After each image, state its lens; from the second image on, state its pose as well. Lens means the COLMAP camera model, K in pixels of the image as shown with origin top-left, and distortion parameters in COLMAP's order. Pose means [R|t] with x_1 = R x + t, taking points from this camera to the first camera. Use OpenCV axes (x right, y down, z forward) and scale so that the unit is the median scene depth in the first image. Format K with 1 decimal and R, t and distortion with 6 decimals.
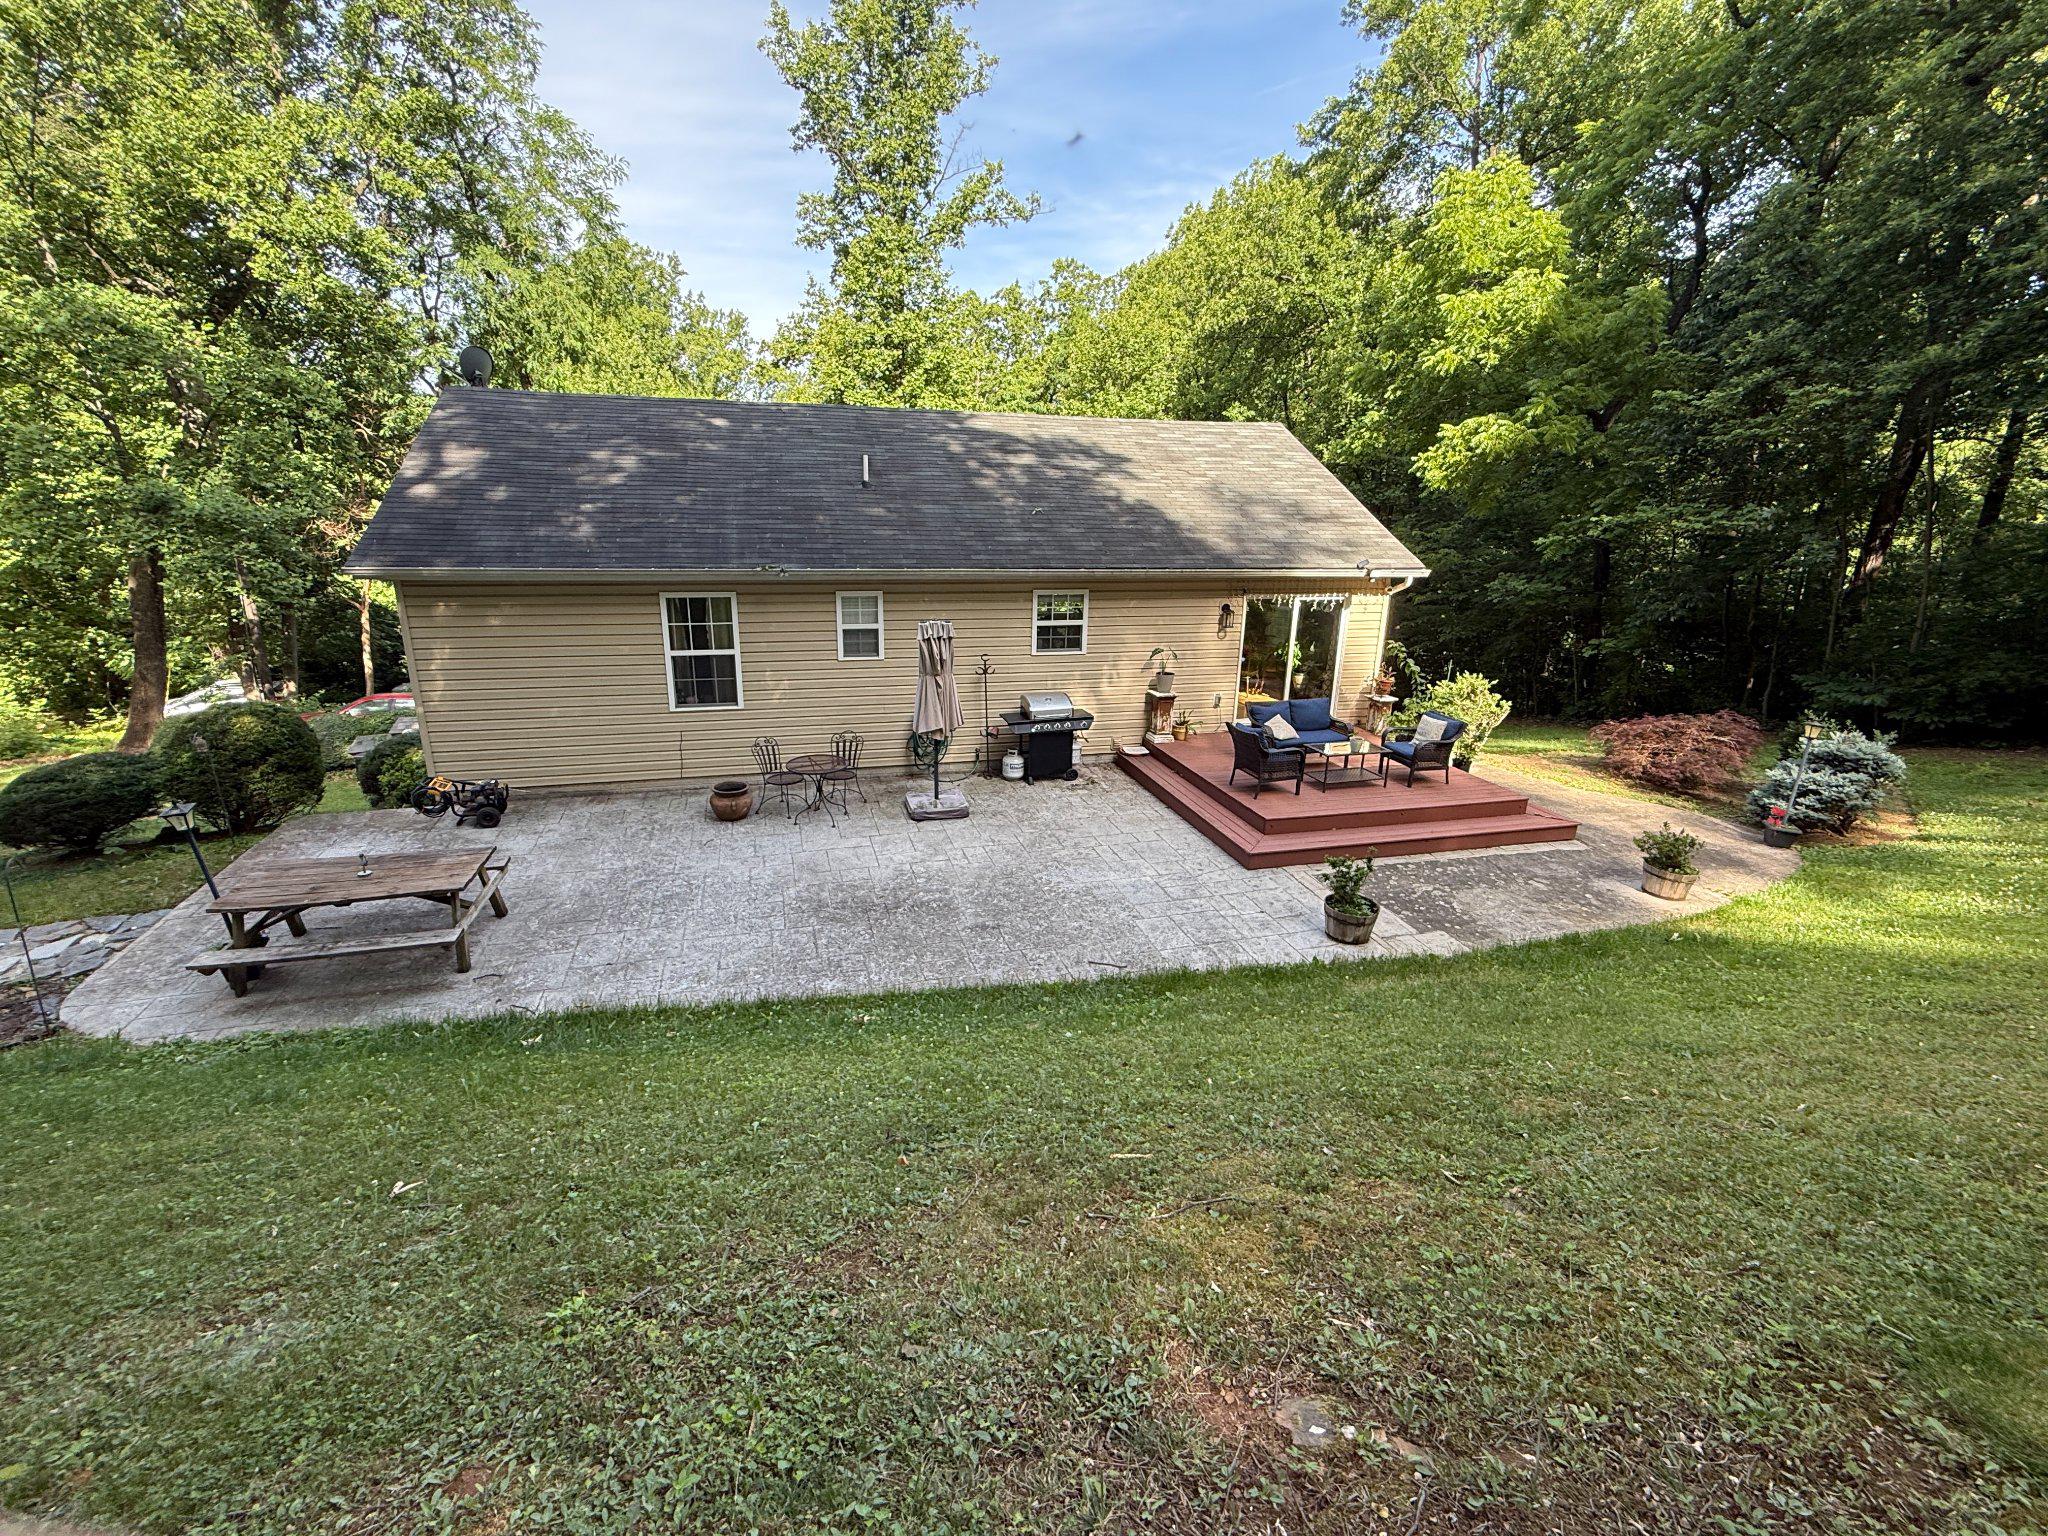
lens RADIAL K [[907.5, 0, 1024.0], [0, 907.5, 768.0], [0, 0, 1]] dist [0.000315, 0.000096]
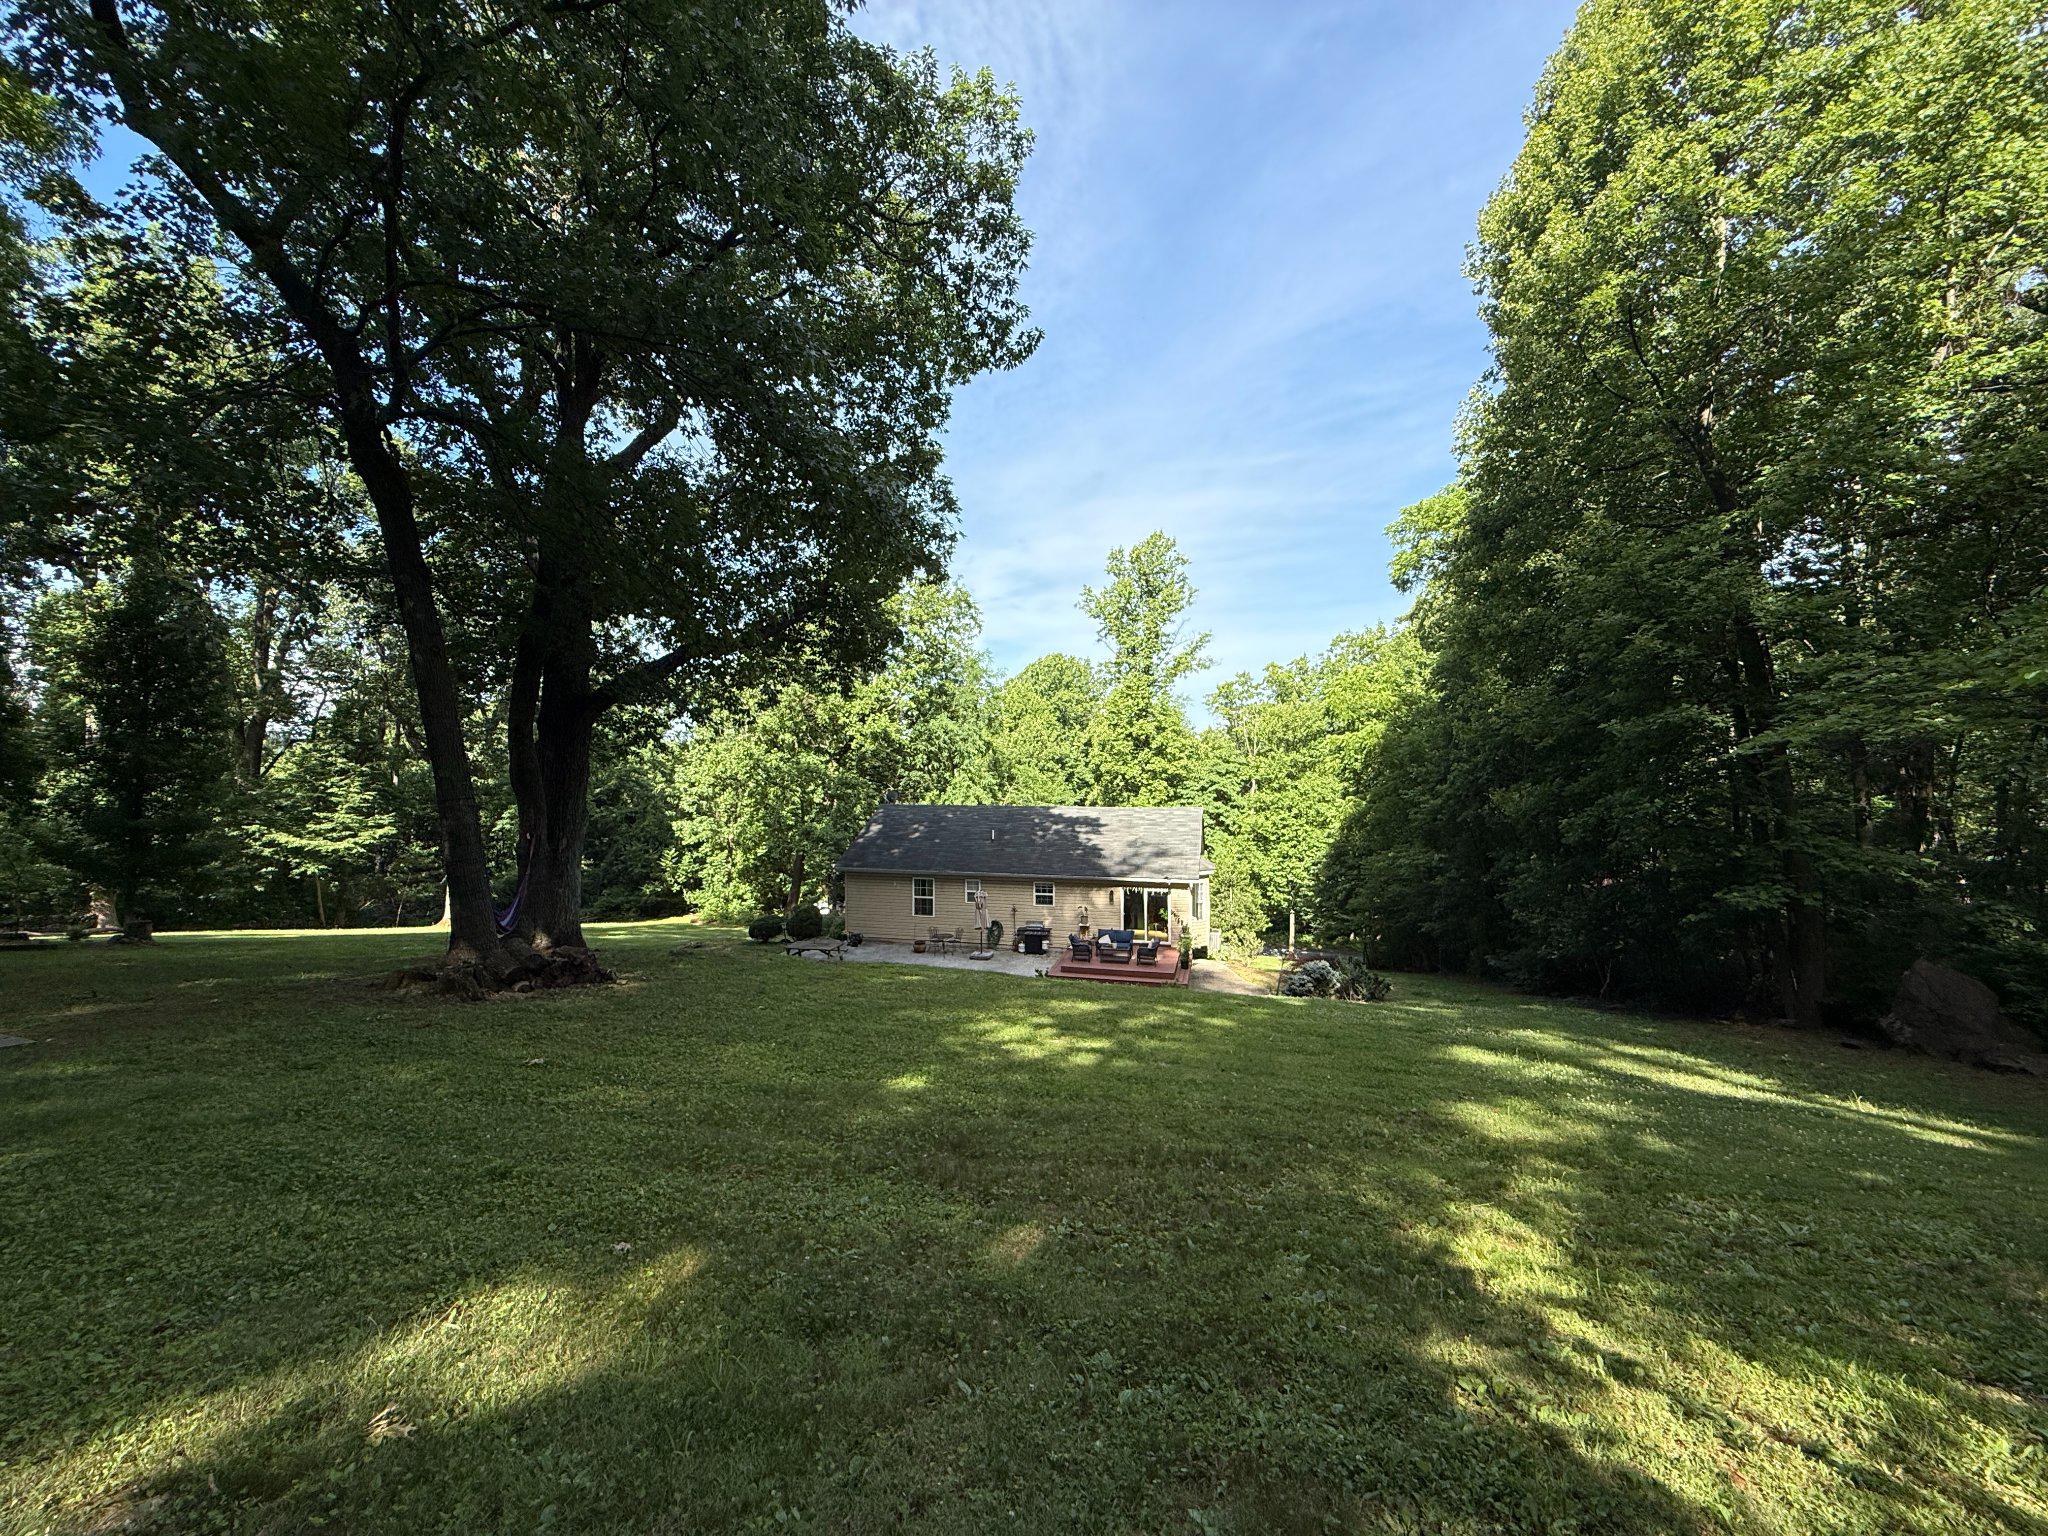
lens RADIAL K [[807.4, 0, 1024.0], [0, 807.4, 768.0], [0, 0, 1]] dist [0.000704, 0.000028]
pose [[0.875737, -0.019545, -0.482392, 1.078235], [-0.124781, 0.956067, -0.265265, 0.113796], [0.466384, 0.292496, 0.834825, -1.052487]]
